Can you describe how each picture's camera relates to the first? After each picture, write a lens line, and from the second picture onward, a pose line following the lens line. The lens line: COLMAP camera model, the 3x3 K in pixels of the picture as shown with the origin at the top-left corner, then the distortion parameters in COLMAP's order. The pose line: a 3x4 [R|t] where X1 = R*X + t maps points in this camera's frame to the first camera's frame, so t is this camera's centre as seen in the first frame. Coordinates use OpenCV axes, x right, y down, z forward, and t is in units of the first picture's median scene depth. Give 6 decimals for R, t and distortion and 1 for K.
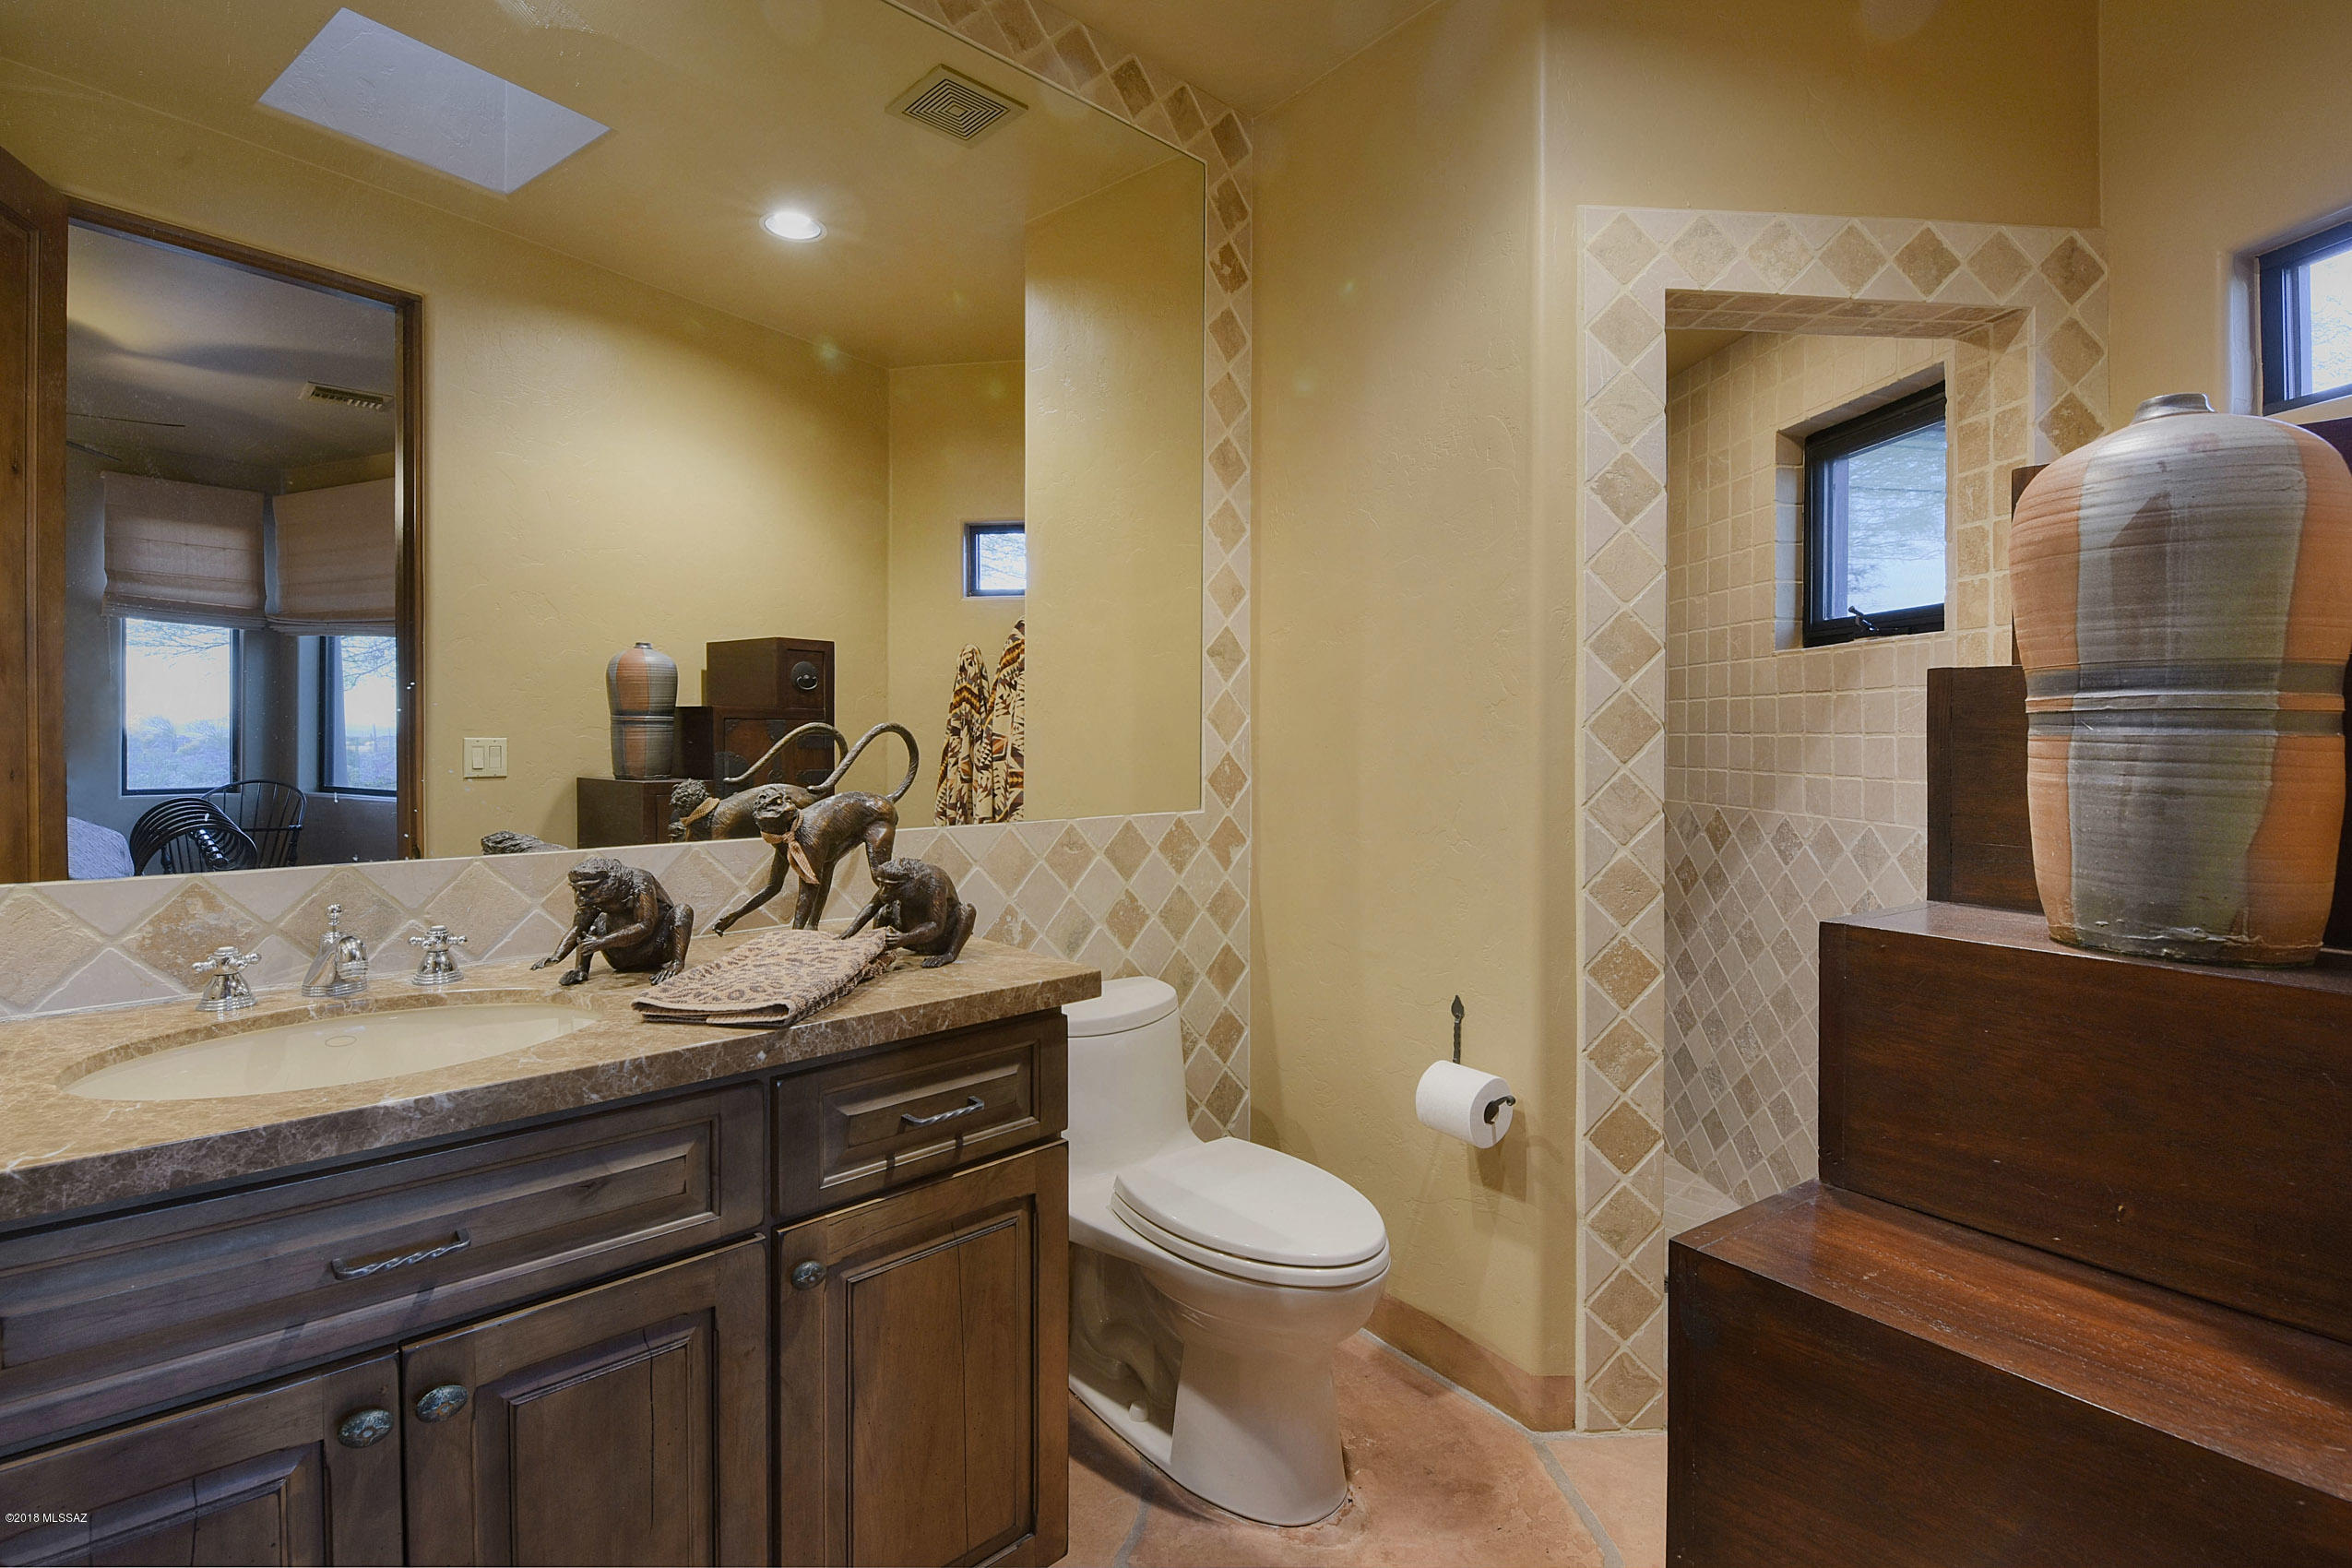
lens RADIAL K [[1001.0, 0, 1177.0], [0, 1001.0, 714.9], [0, 0, 1]] dist [-0.003560, -0.001076]
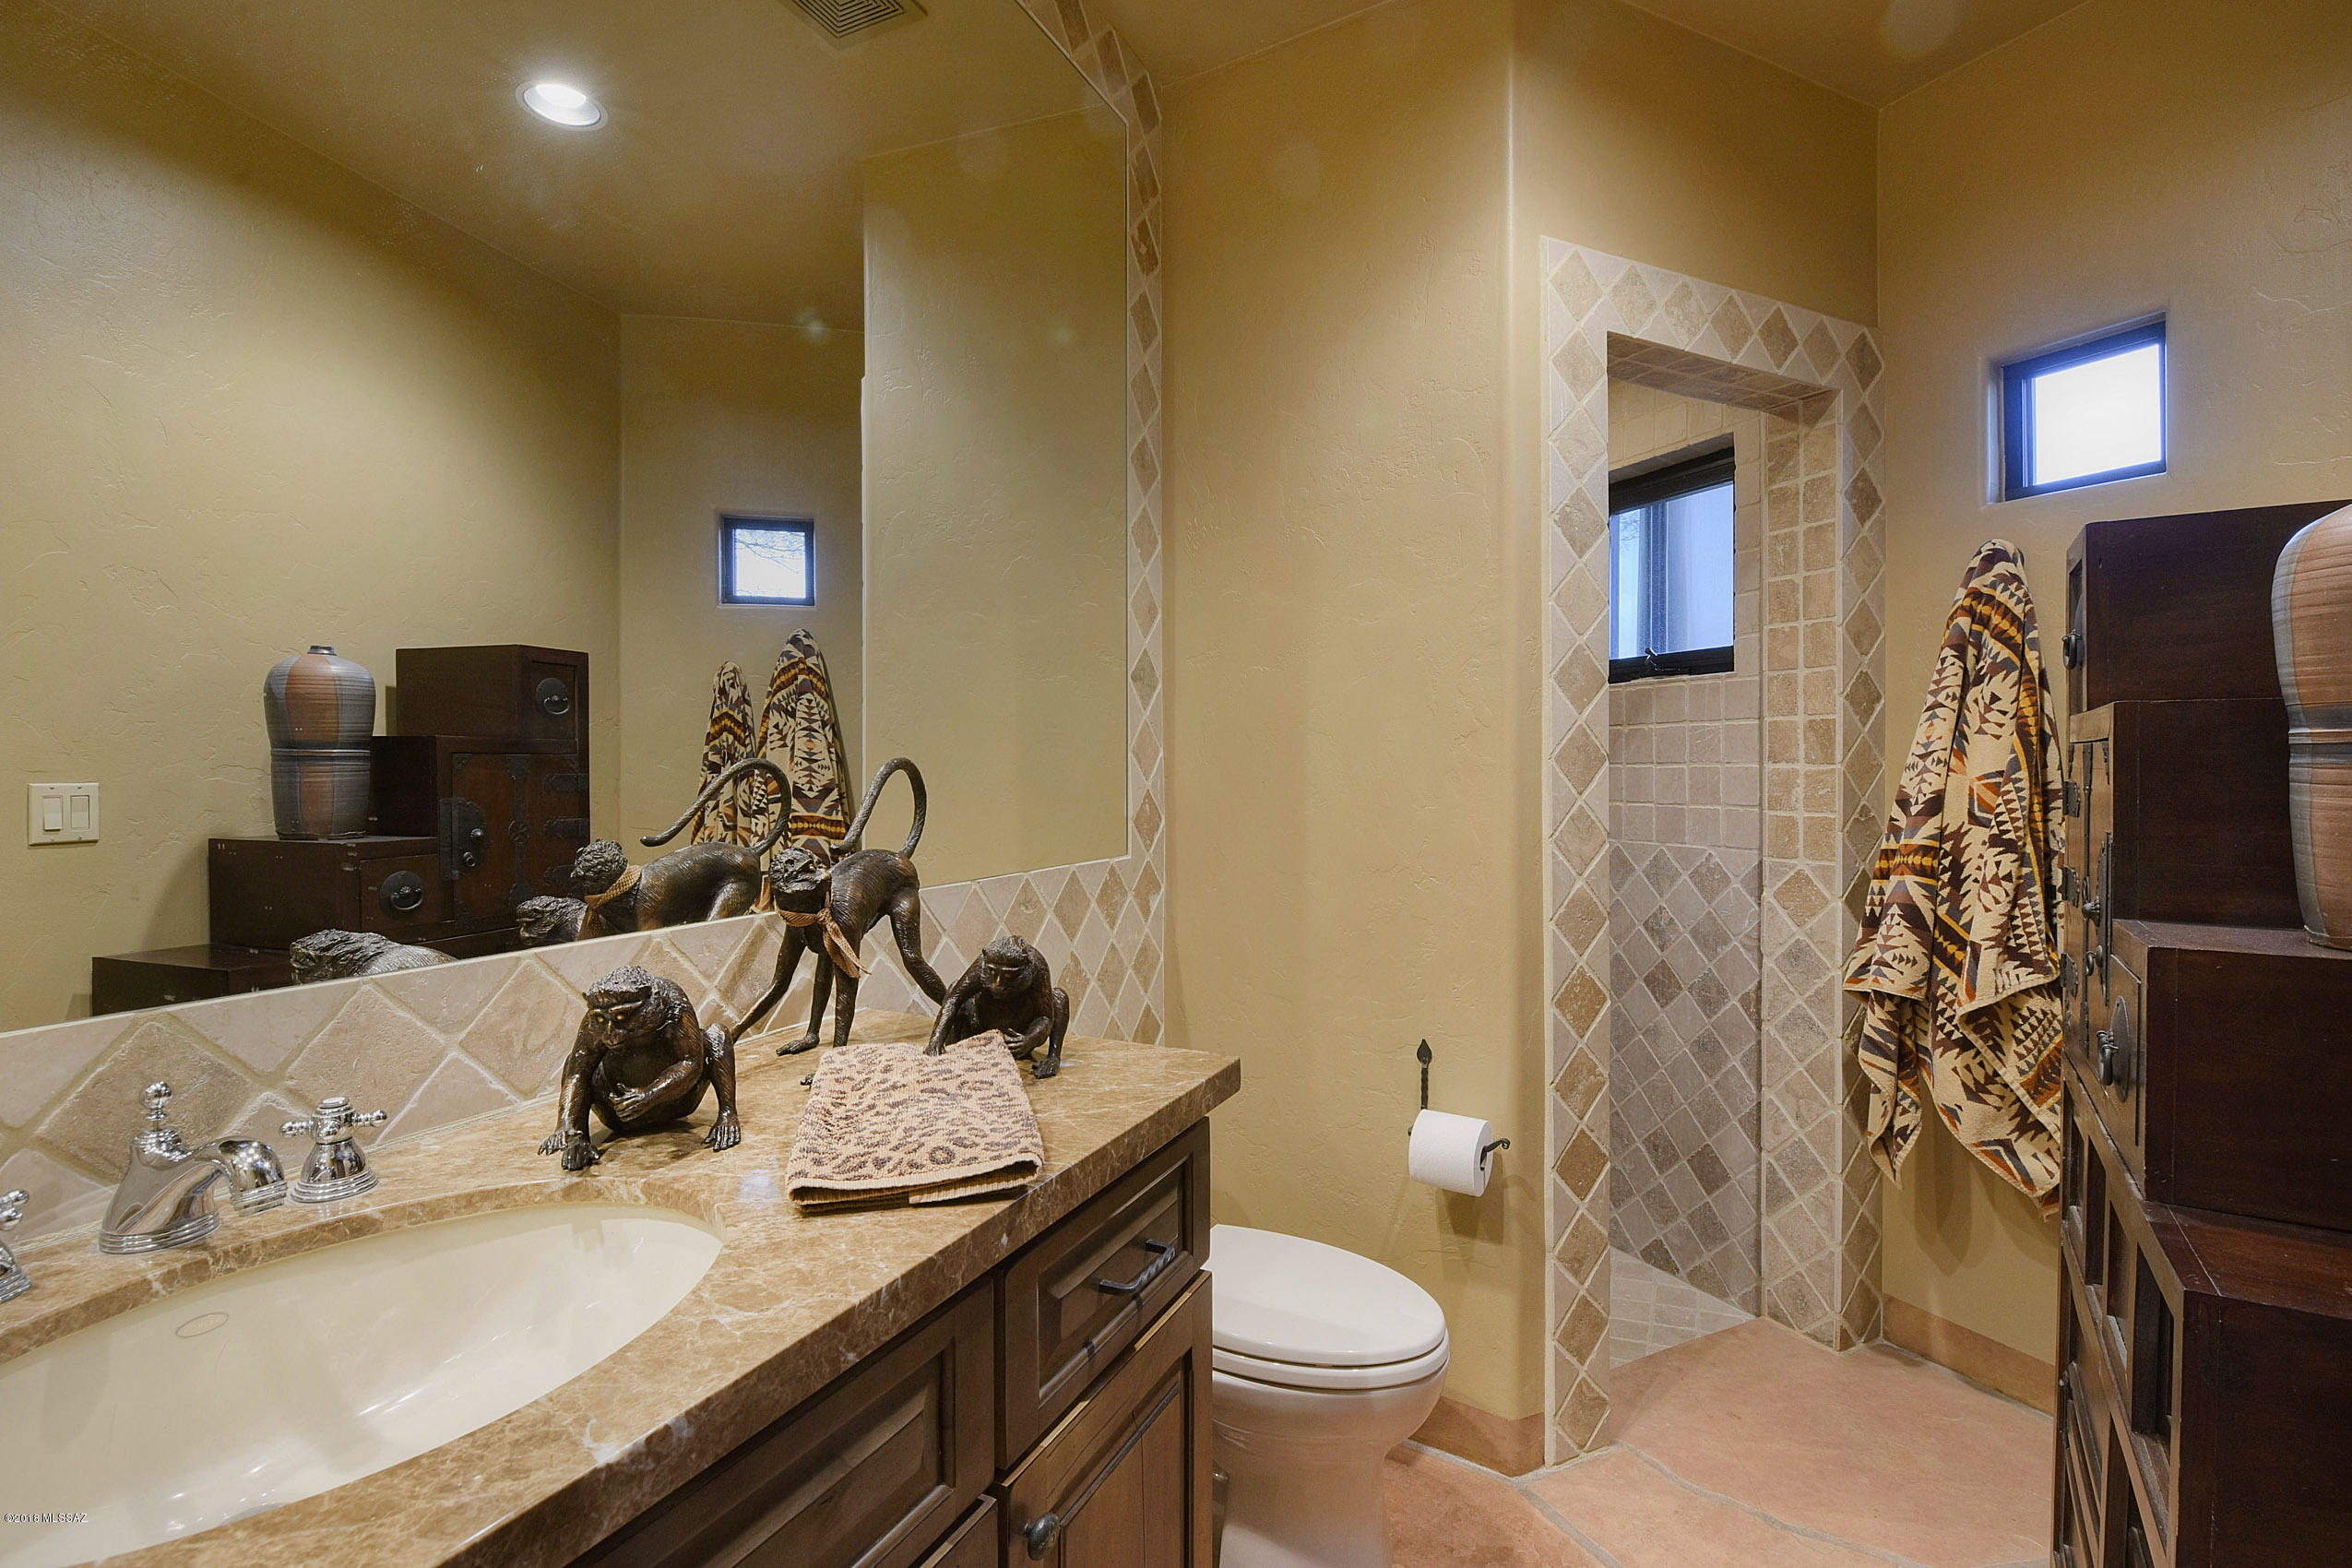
lens RADIAL K [[1062.2, 0, 1375.2], [0, 1062.2, 746.8], [0, 0, 1]] dist [-0.000438, -0.004447]
pose [[0.943325, -0.001050, 0.331869, -0.104336], [0.001162, 0.999999, -0.000140, 0.000049], [-0.331868, 0.000518, 0.943326, 0.055687]]
